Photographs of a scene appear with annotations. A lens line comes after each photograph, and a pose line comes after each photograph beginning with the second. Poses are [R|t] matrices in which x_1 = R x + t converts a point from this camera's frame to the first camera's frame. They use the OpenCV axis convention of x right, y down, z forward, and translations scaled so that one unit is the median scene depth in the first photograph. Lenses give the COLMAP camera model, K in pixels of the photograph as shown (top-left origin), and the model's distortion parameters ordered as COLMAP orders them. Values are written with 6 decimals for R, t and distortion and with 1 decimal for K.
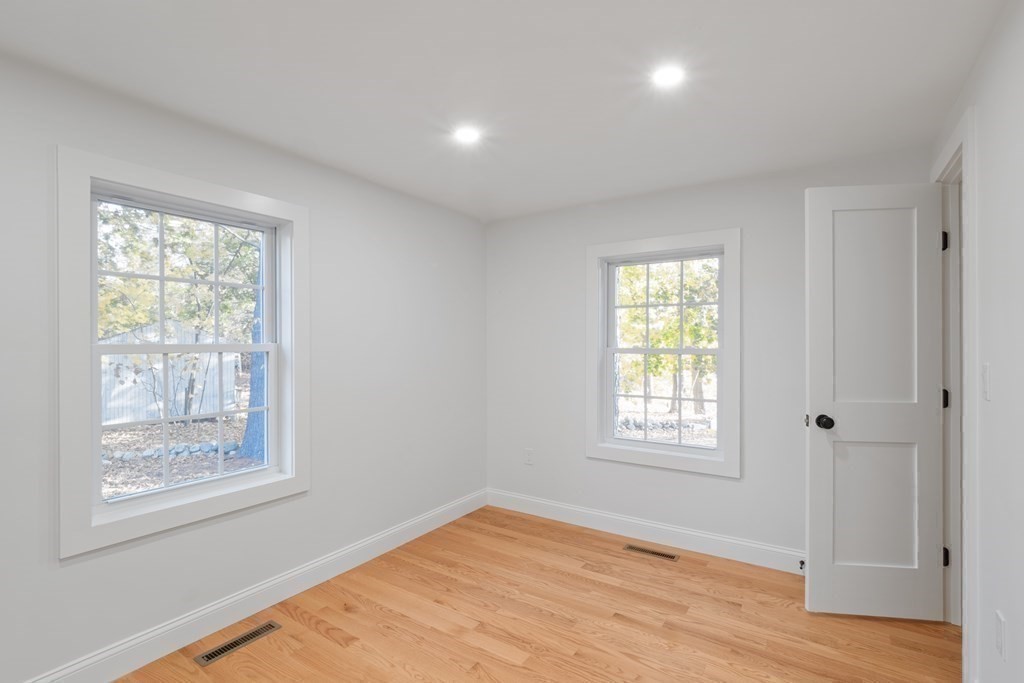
lens RADIAL K [[493.5, 0, 512.0], [0, 493.5, 341.5], [0, 0, 1]] dist [0.000359, 0.000385]
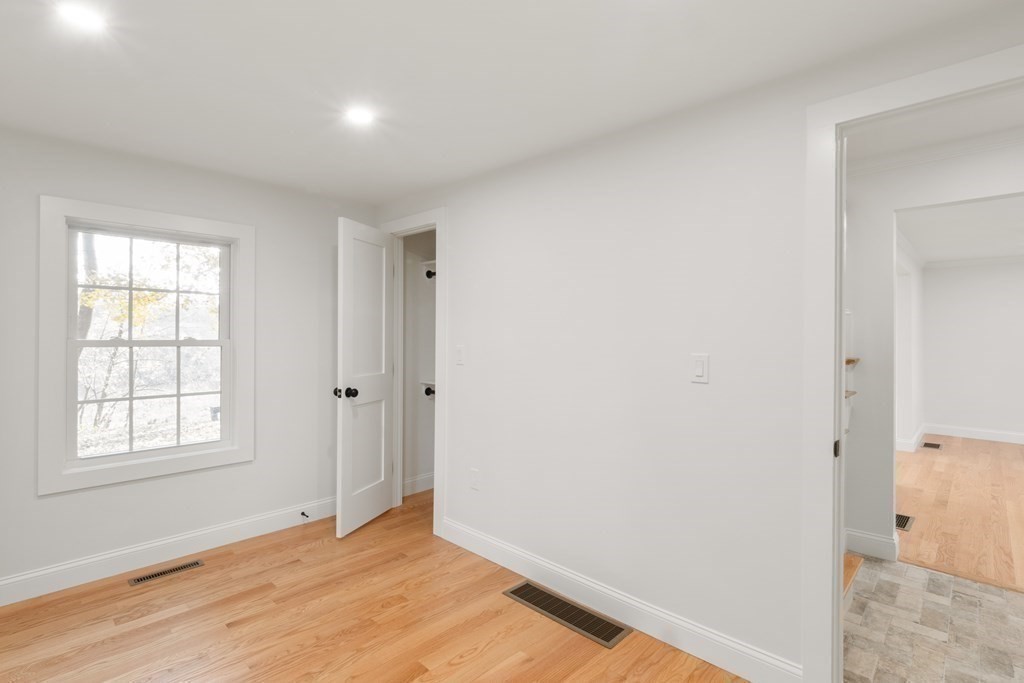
lens RADIAL K [[493.5, 0, 512.0], [0, 493.5, 341.5], [0, 0, 1]] dist [0.000359, 0.000385]
pose [[0.182782, -0.007095, 0.983128, -0.549533], [-0.004762, 0.999956, 0.008102, 0.007958], [-0.983142, -0.006163, 0.182740, 0.281219]]
